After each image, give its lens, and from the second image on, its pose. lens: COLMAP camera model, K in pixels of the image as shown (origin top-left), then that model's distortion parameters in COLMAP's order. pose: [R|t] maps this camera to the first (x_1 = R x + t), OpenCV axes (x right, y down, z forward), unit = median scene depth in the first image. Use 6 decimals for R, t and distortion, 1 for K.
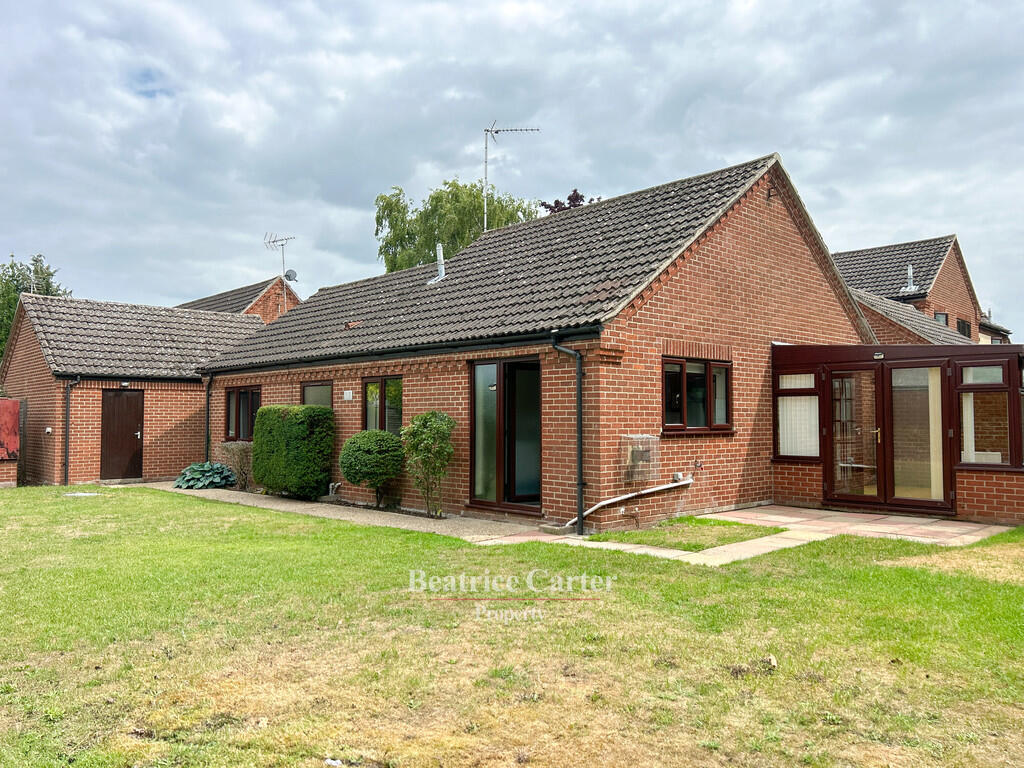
lens RADIAL K [[772.8, 0, 510.7], [0, 772.8, 377.1], [0, 0, 1]] dist [0.033696, -0.006681]
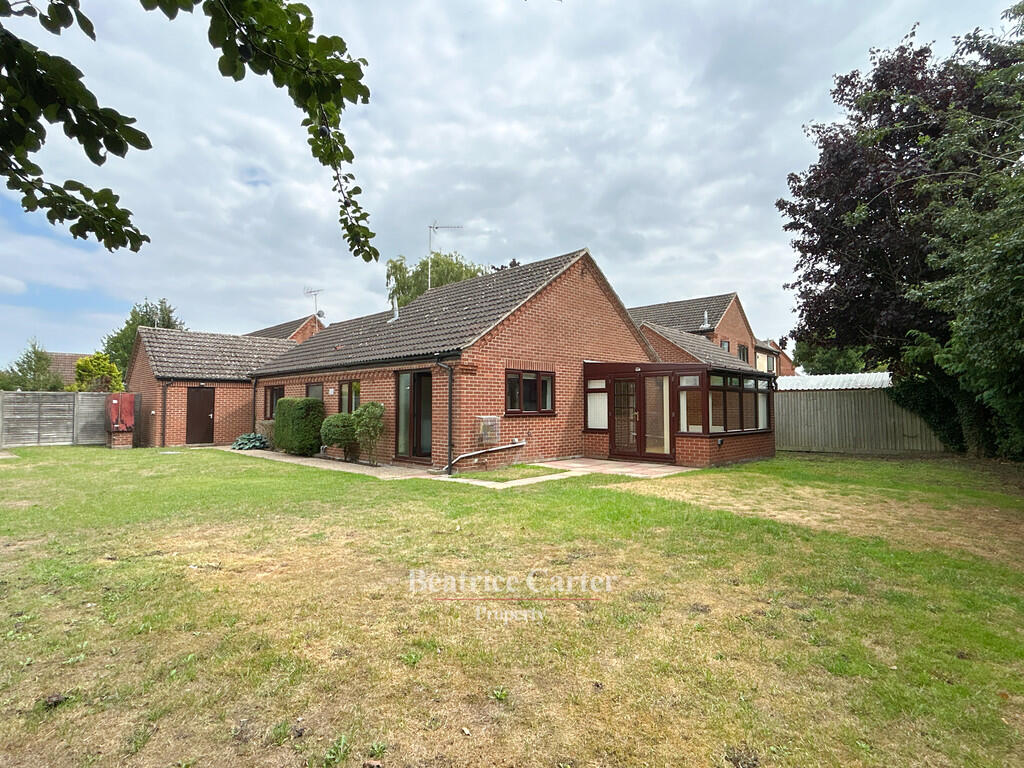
lens RADIAL K [[521.7, 0, 515.0], [0, 521.7, 385.7], [0, 0, 1]] dist [0.018183, -0.001772]
pose [[0.999655, 0.002928, 0.026116, 0.116130], [-0.003292, 0.999898, 0.013925, -0.004686], [-0.026072, -0.014006, 0.999562, -0.085450]]
